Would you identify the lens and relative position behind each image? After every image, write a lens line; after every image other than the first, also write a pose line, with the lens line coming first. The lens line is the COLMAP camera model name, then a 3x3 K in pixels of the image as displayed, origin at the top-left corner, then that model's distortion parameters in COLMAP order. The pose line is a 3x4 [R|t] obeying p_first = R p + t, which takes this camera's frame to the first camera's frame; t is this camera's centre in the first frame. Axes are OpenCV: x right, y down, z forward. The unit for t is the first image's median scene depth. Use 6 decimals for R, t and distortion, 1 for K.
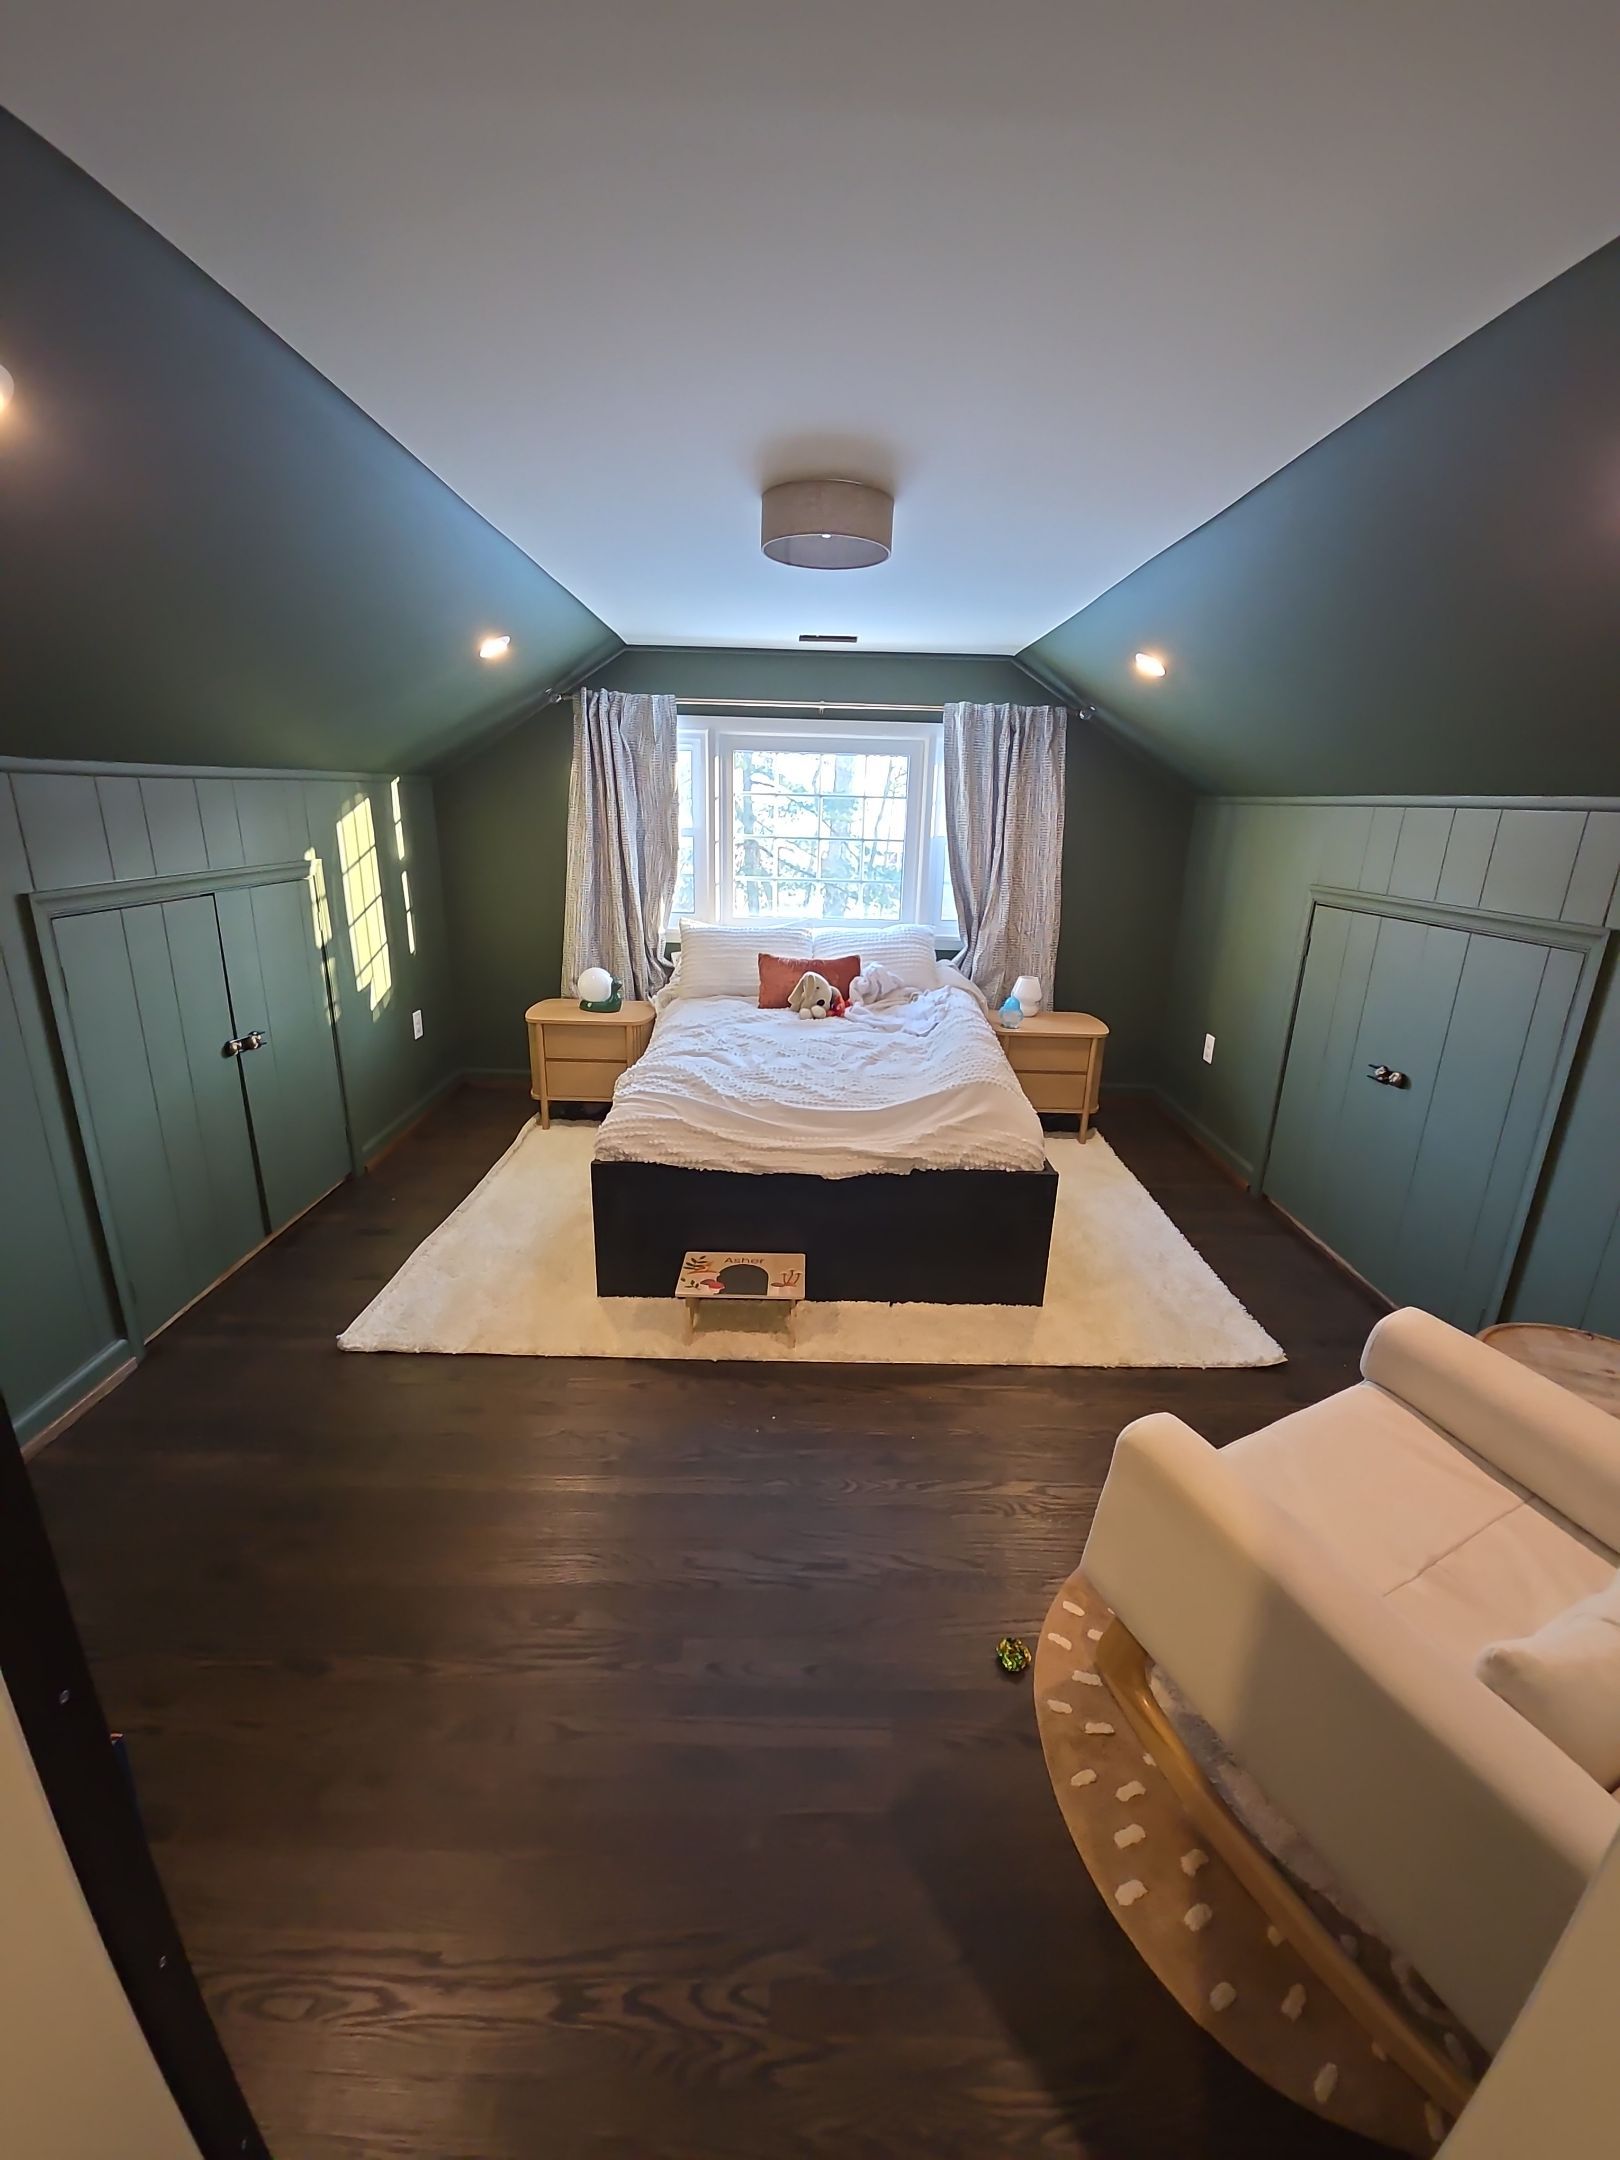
lens RADIAL K [[879.9, 0, 814.0], [0, 879.9, 1073.6], [0, 0, 1]] dist [-0.000490, -0.000007]
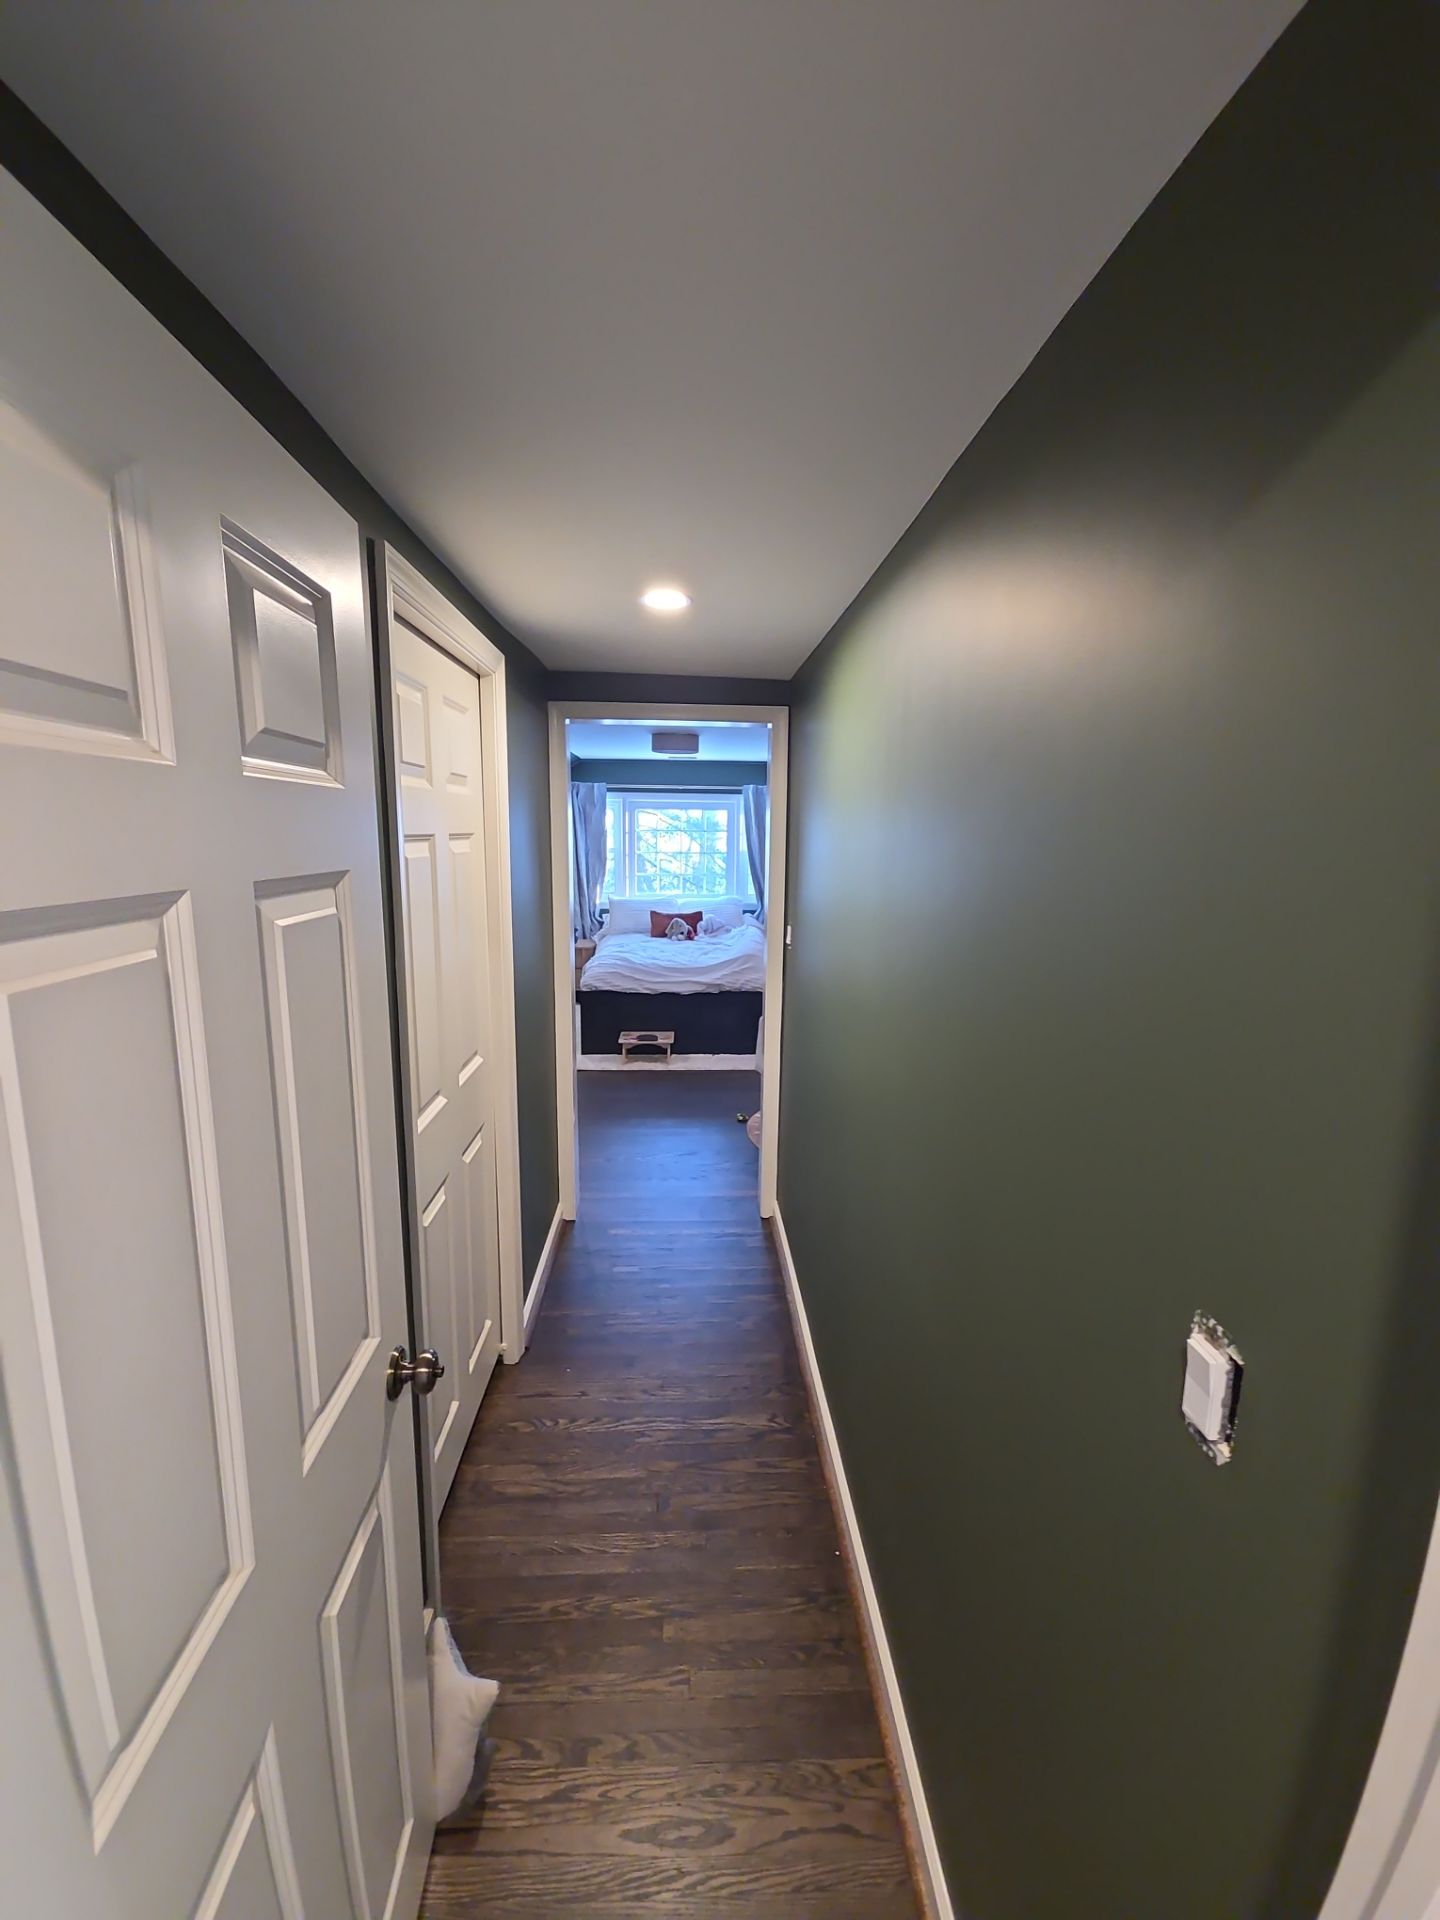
lens RADIAL K [[776.7, 0, 720.0], [0, 776.7, 960.0], [0, 0, 1]] dist [0.000099, -0.000002]
pose [[0.999190, -0.020103, 0.034852, 0.028401], [0.024242, 0.992145, -0.122726, 0.181986], [-0.032112, 0.123471, 0.991828, -0.679499]]
